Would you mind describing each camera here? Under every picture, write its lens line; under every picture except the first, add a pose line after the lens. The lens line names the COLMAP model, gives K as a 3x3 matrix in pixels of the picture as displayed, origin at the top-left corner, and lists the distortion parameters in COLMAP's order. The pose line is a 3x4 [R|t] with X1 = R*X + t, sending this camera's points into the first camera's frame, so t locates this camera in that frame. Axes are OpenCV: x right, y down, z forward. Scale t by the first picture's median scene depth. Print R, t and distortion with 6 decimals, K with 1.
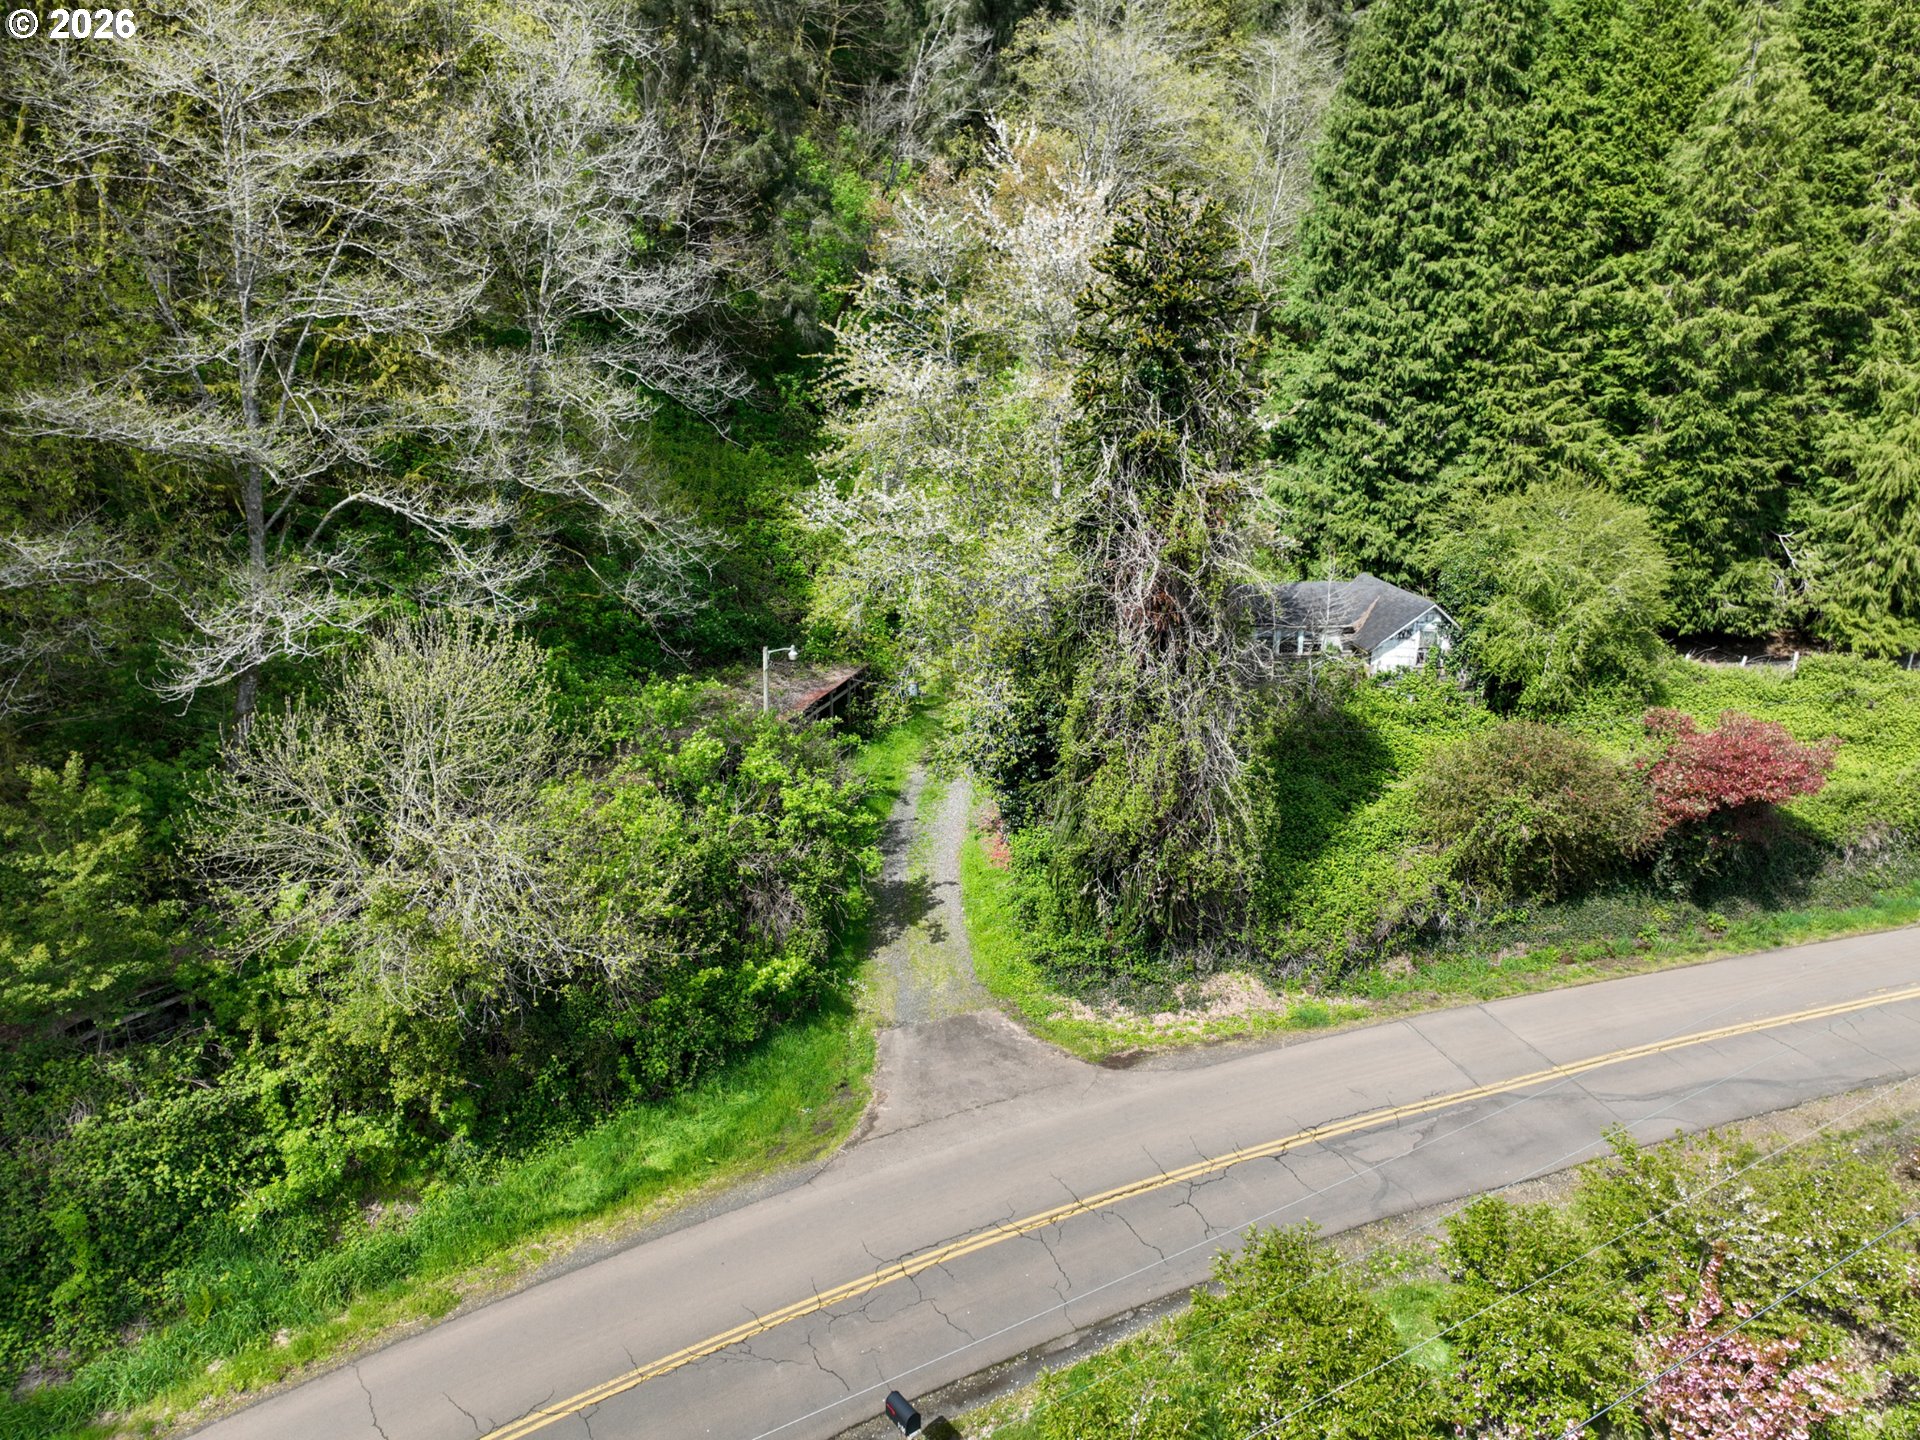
lens RADIAL K [[1352.2, 0, 960.0], [0, 1352.2, 720.0], [0, 0, 1]] dist [-0.011965, 0.026767]
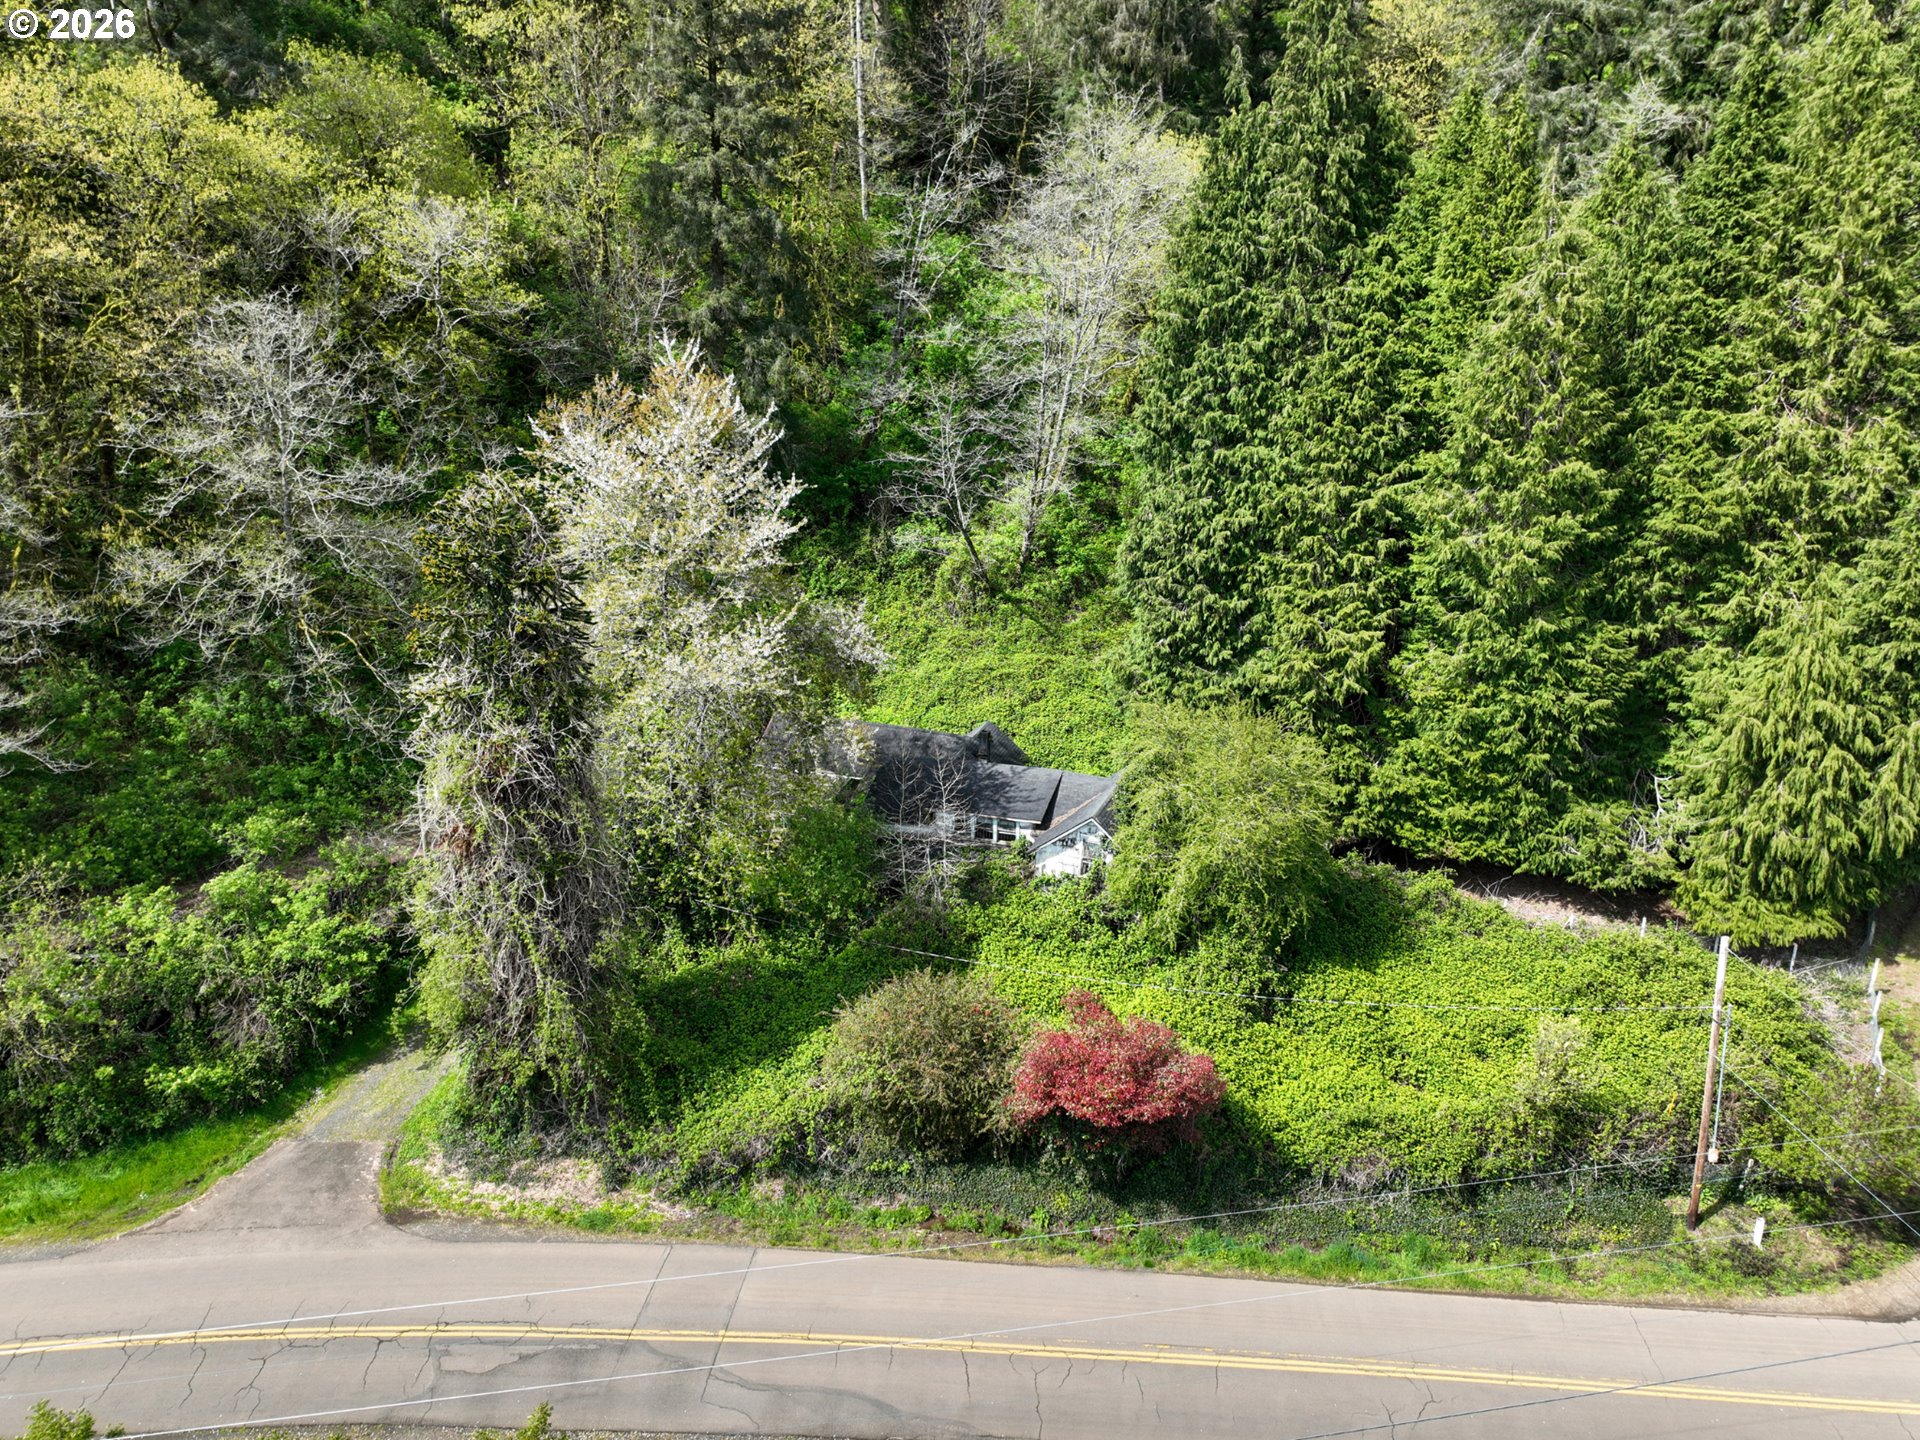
lens RADIAL K [[1350.7, 0, 960.0], [0, 1350.7, 720.0], [0, 0, 1]] dist [0.009180, -0.005918]
pose [[0.923092, 0.123859, -0.364089, 0.565553], [-0.122215, 0.992118, 0.027651, -0.158579], [0.364644, 0.018973, 0.930954, 0.053640]]
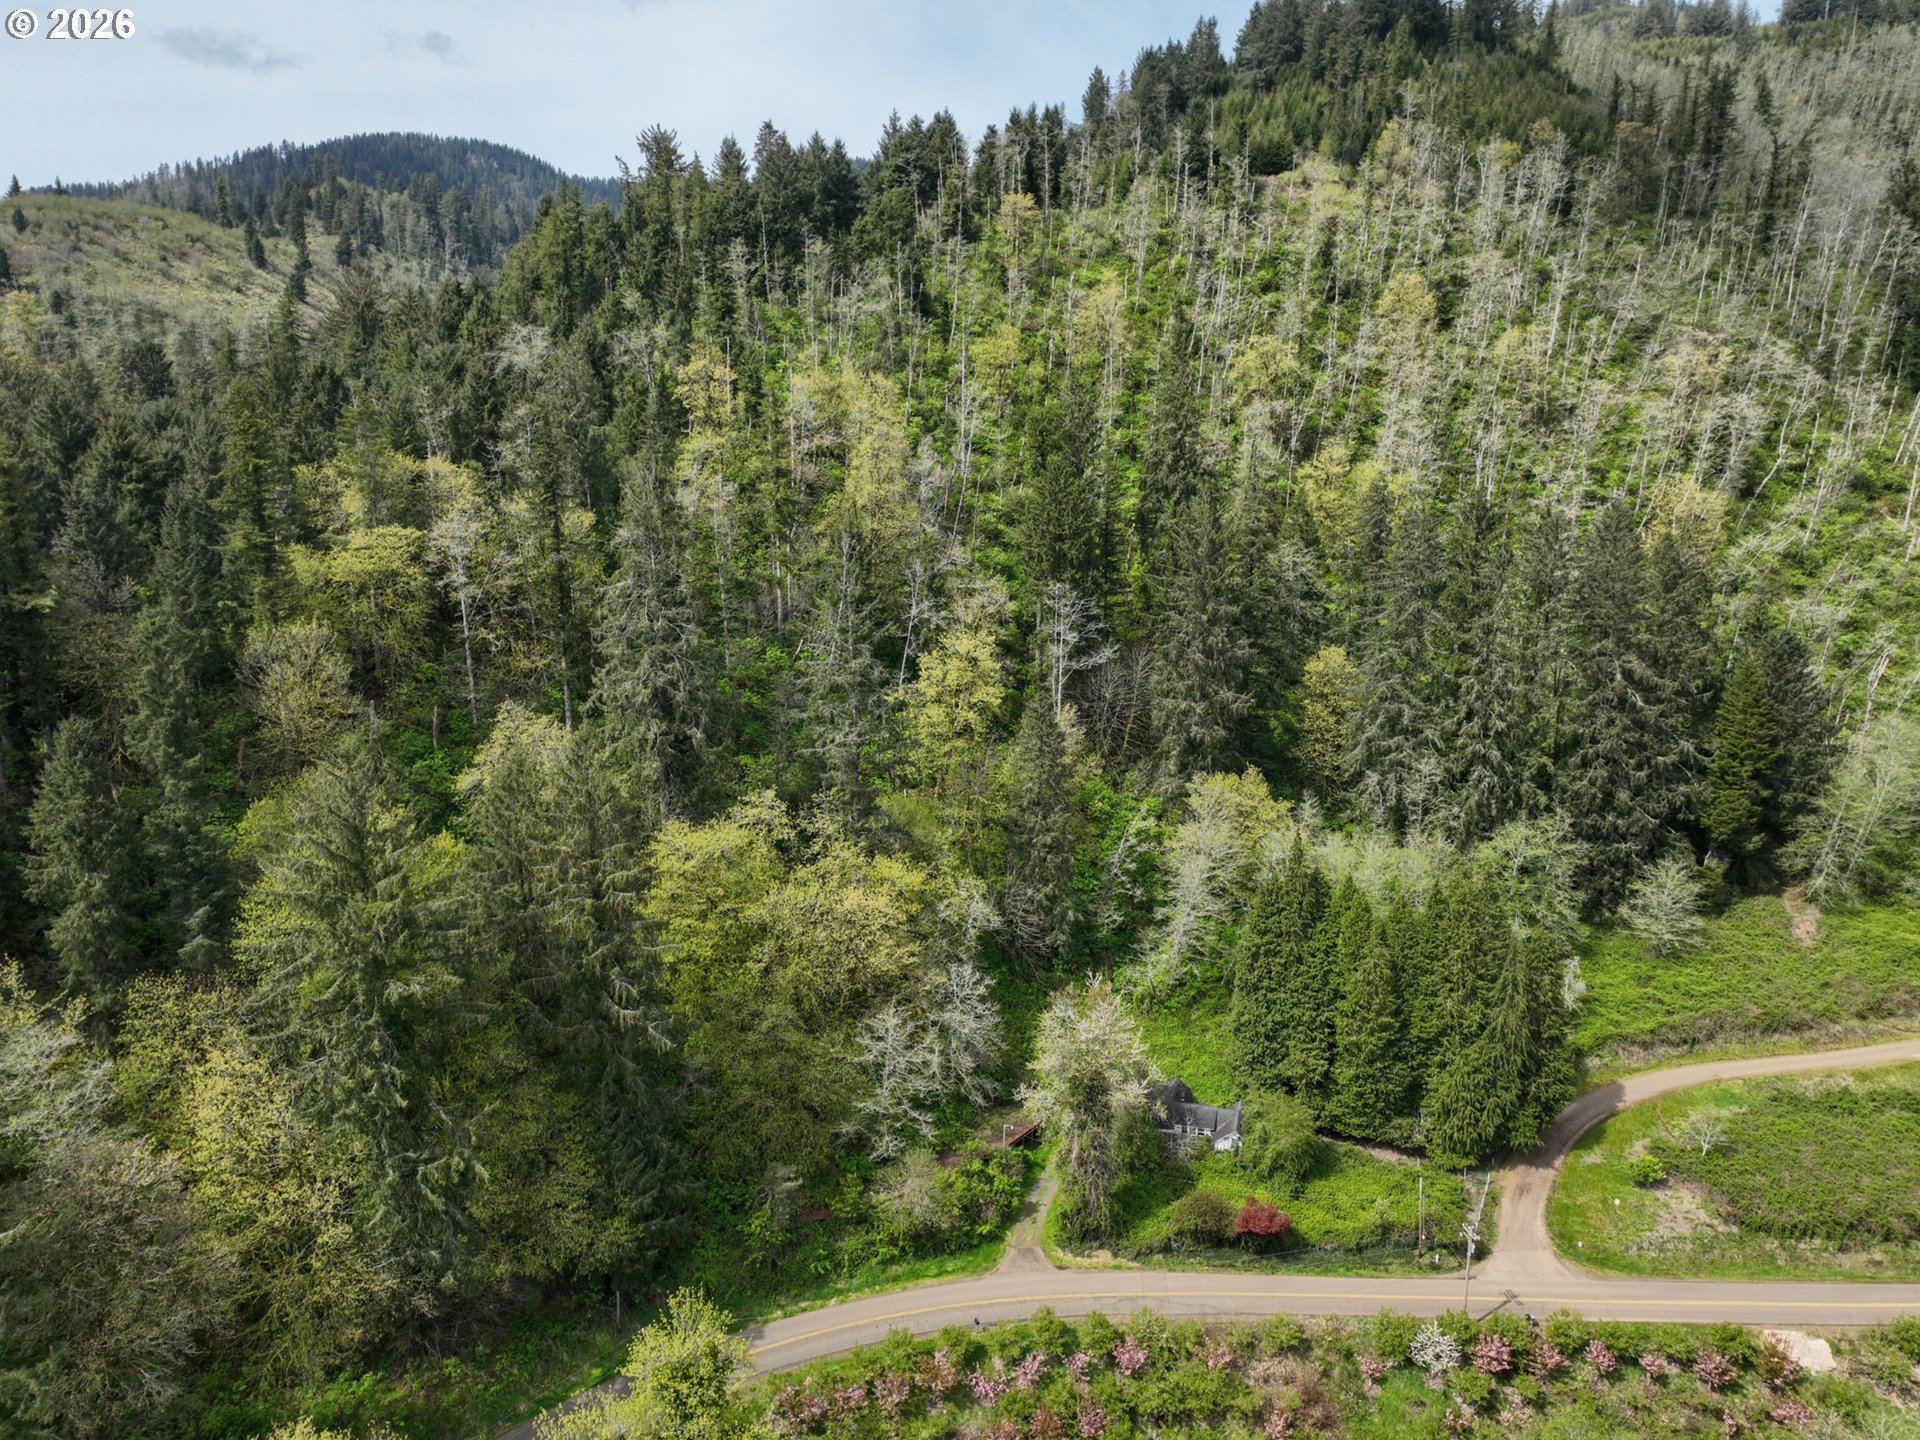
lens RADIAL K [[1352.2, 0, 960.0], [0, 1352.2, 720.0], [0, 0, 1]] dist [-0.011965, 0.026767]
pose [[0.941469, 0.079724, -0.327536, 0.628915], [-0.106401, 0.992240, -0.064324, -0.665729], [0.319867, 0.095410, 0.942646, -1.887437]]
